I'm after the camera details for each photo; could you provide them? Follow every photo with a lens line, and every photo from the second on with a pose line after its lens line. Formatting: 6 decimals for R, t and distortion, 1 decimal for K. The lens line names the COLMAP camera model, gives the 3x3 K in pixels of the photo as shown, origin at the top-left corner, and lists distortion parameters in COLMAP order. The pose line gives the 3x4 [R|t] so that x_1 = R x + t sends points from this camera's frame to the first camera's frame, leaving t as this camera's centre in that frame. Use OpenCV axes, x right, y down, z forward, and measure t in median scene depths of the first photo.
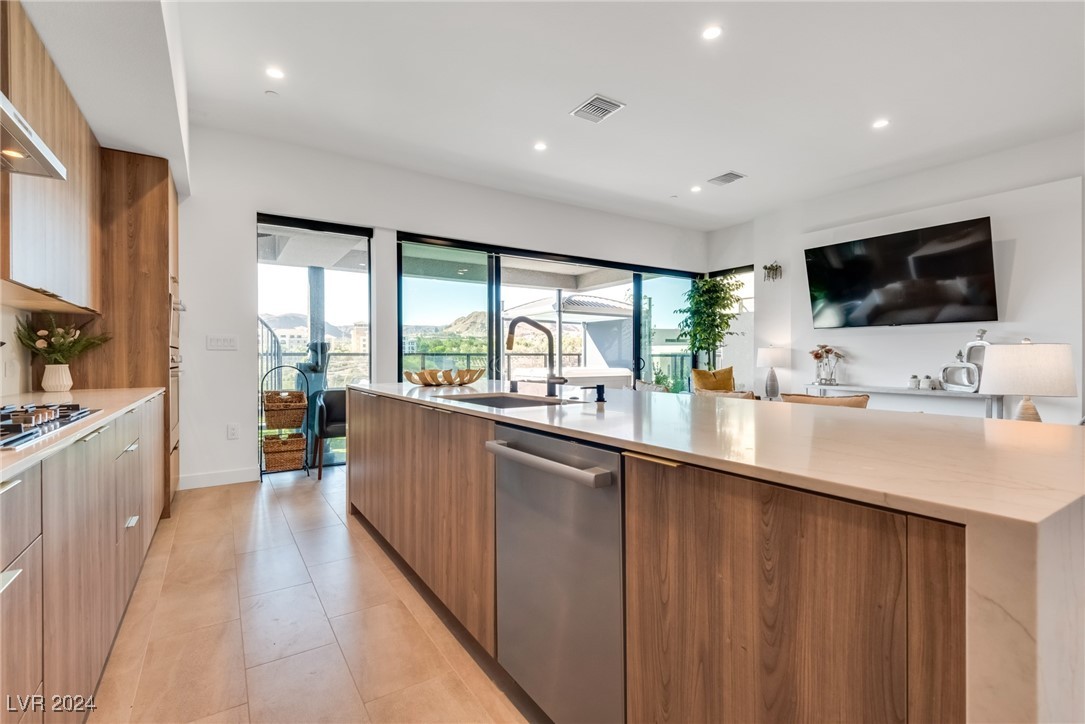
lens RADIAL K [[491.7, 0, 546.1], [0, 491.7, 357.1], [0, 0, 1]] dist [-0.001096, -0.000673]
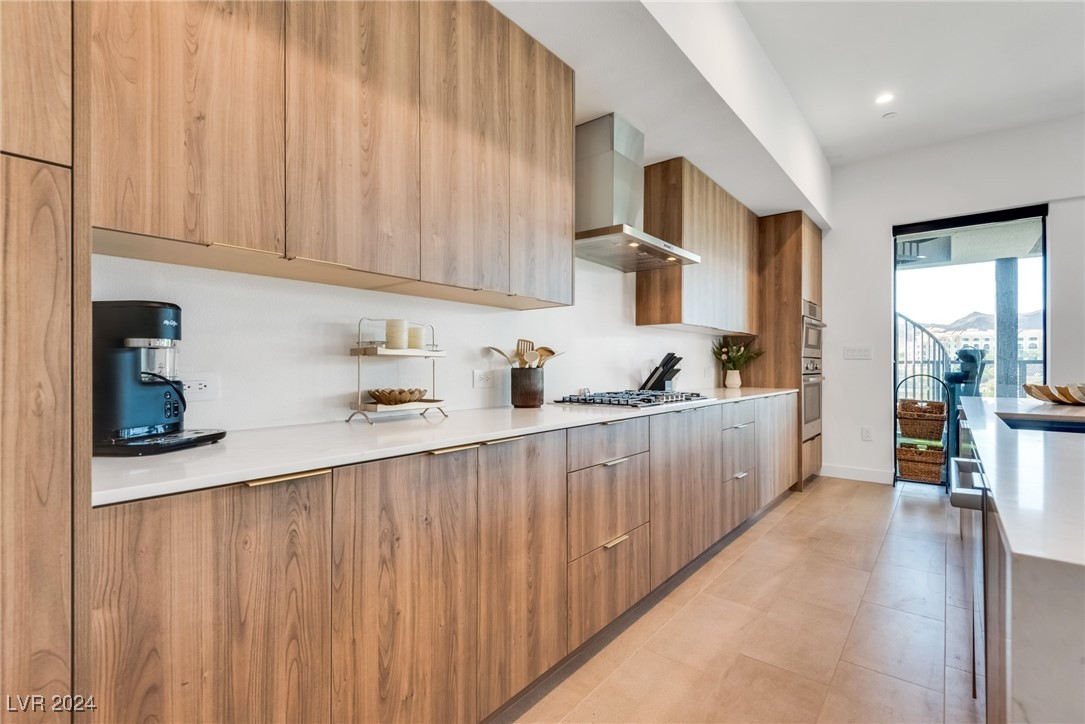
lens RADIAL K [[490.1, 0, 542.5], [0, 490.1, 362.0], [0, 0, 1]] dist [0.009989, -0.000045]
pose [[0.294969, -0.002180, -0.955504, 0.230519], [-0.002628, 0.999992, -0.003093, -0.003393], [0.955503, 0.003423, 0.294961, -0.014151]]
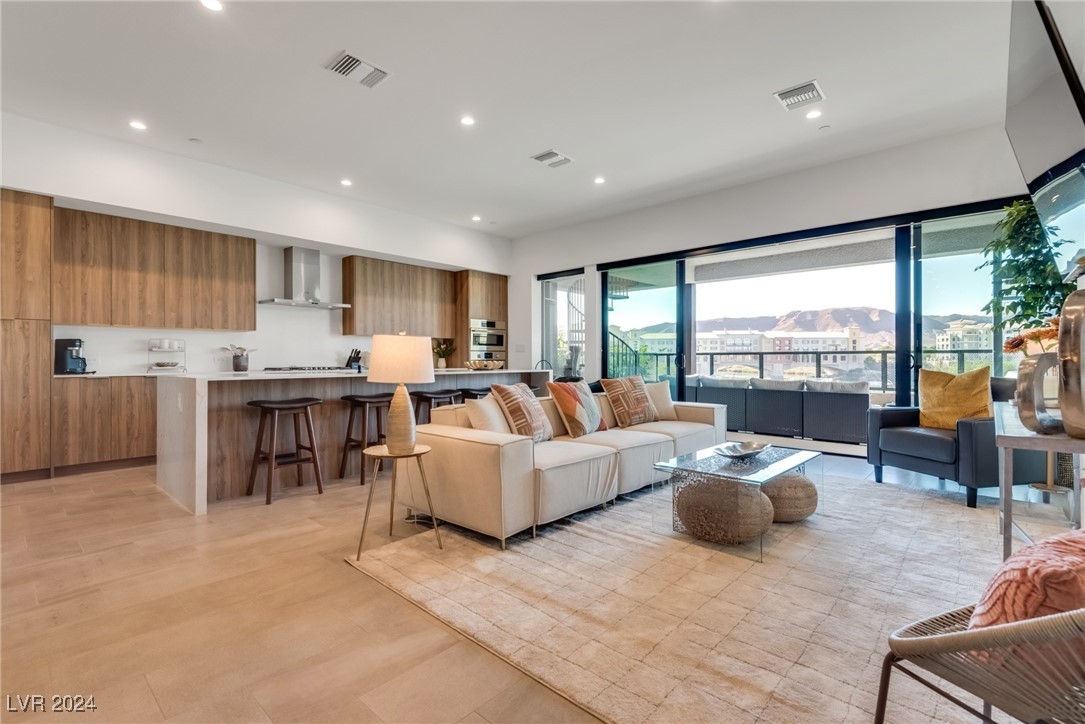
lens RADIAL K [[491.7, 0, 546.1], [0, 491.7, 357.1], [0, 0, 1]] dist [-0.001096, -0.000673]
pose [[0.244309, -0.000526, -0.969697, 1.400300], [0.001320, 0.999999, -0.000210, 0.008852], [0.969697, -0.001229, 0.244309, 0.719867]]
